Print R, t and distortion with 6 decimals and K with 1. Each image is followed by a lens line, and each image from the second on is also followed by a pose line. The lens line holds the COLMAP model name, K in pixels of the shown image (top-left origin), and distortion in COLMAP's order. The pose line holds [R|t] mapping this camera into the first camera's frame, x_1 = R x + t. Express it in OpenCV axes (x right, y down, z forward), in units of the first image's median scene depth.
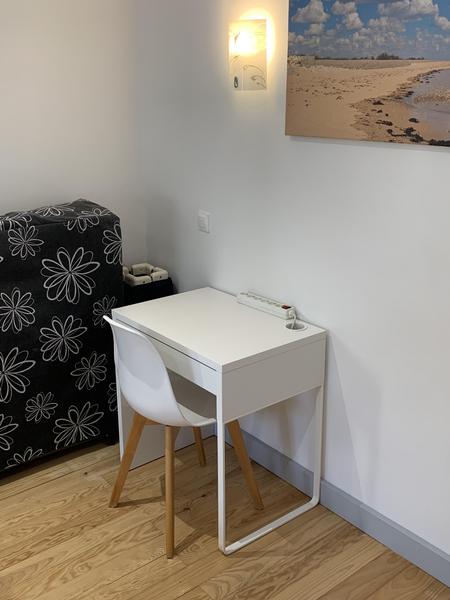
lens RADIAL K [[658.4, 0, 225.0], [0, 658.4, 300.0], [0, 0, 1]] dist [0.099012, -0.190903]
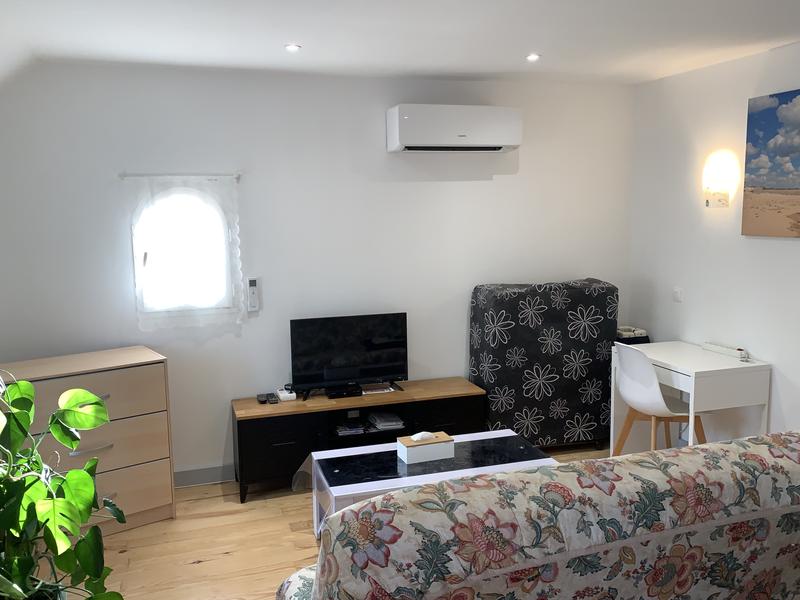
lens RADIAL K [[680.6, 0, 399.6], [0, 680.6, 289.9], [0, 0, 1]] dist [0.038875, -0.053672]
pose [[0.930131, 0.034175, -0.365634, -0.062840], [-0.101028, 0.981054, -0.165308, 0.222493], [0.353057, 0.190697, 0.915961, -0.724673]]
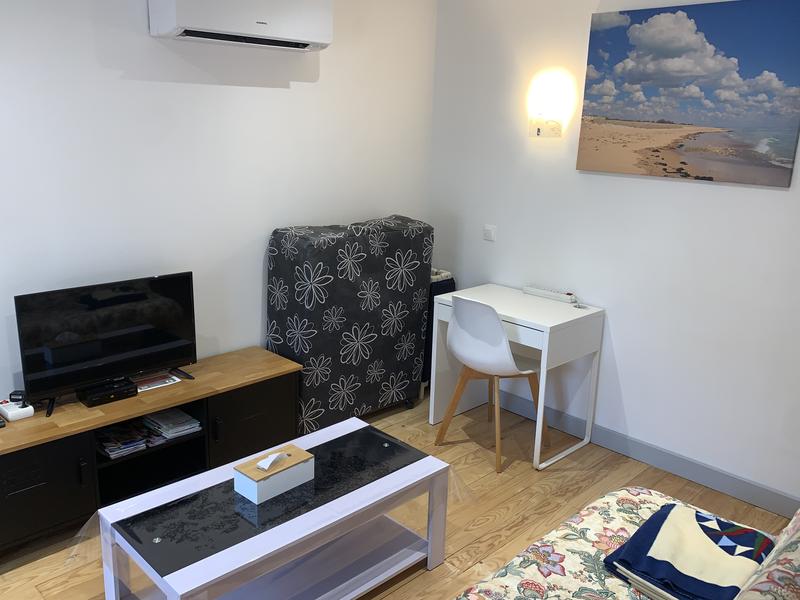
lens RADIAL K [[684.8, 0, 403.1], [0, 684.8, 295.9], [0, 0, 1]] dist [0.117314, -0.275577]
pose [[0.994926, 0.010045, 0.100111, -0.422150], [-0.004282, 0.998330, -0.057611, 0.105740], [-0.100522, 0.056890, 0.993307, -0.409886]]
